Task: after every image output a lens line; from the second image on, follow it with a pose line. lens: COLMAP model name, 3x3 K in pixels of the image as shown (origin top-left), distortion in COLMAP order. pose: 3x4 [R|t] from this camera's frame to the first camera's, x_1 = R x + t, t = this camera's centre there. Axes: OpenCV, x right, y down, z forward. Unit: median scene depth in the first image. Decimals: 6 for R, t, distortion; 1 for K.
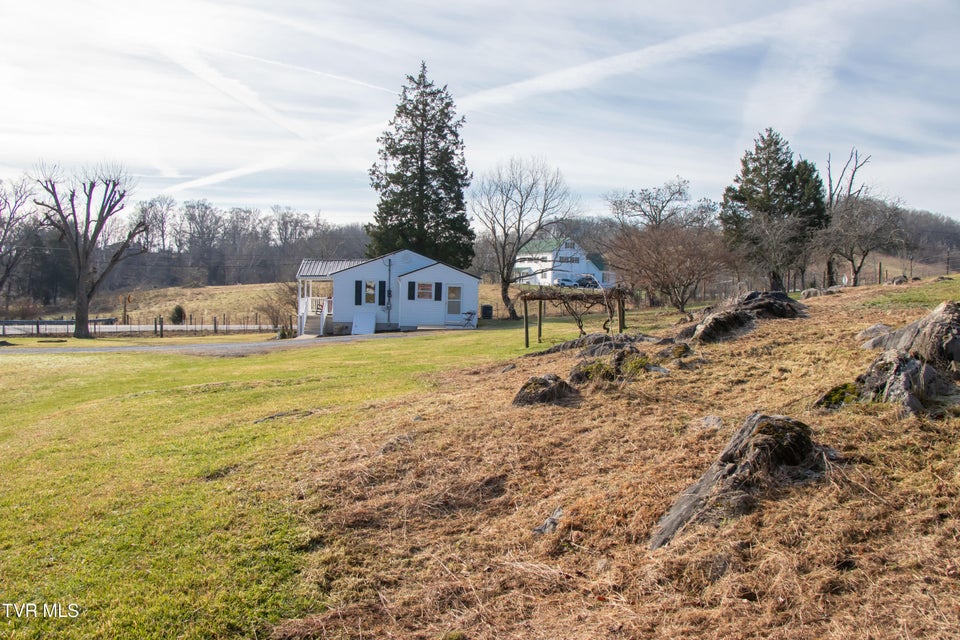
lens RADIAL K [[776.2, 0, 480.0], [0, 776.2, 320.0], [0, 0, 1]] dist [-0.157312, 0.104777]
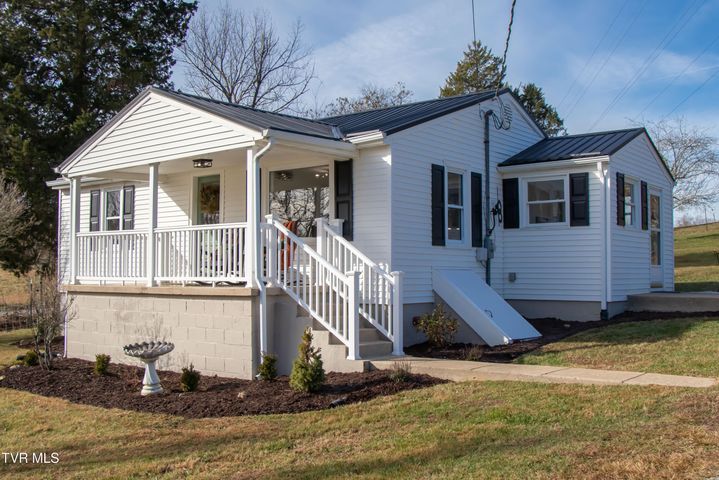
lens RADIAL K [[742.5, 0, 359.5], [0, 742.5, 240.0], [0, 0, 1]] dist [-0.074988, 0.016991]
pose [[0.675642, 0.006635, 0.737200, -0.282270], [0.054323, 0.996793, -0.058758, -0.004383], [-0.735226, 0.079747, 0.673115, 0.591422]]
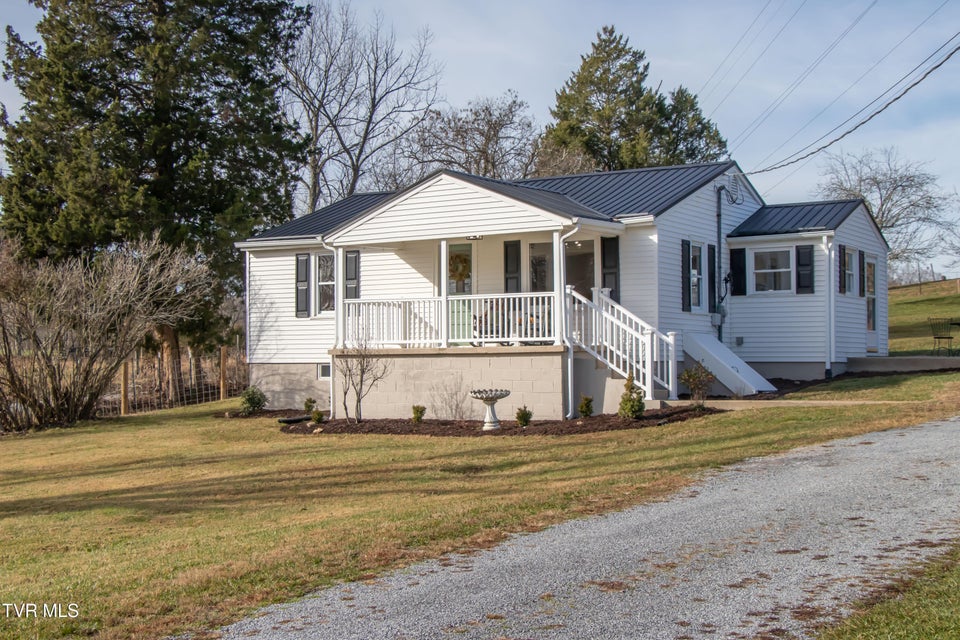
lens RADIAL K [[1301.5, 0, 502.9], [0, 1301.5, 319.3], [0, 0, 1]] dist [0.160434, 0.043479]
pose [[0.567629, -0.001922, 0.823282, -0.489598], [0.061713, 0.997283, -0.040221, 0.001767], [-0.820968, 0.073638, 0.566205, 0.528300]]
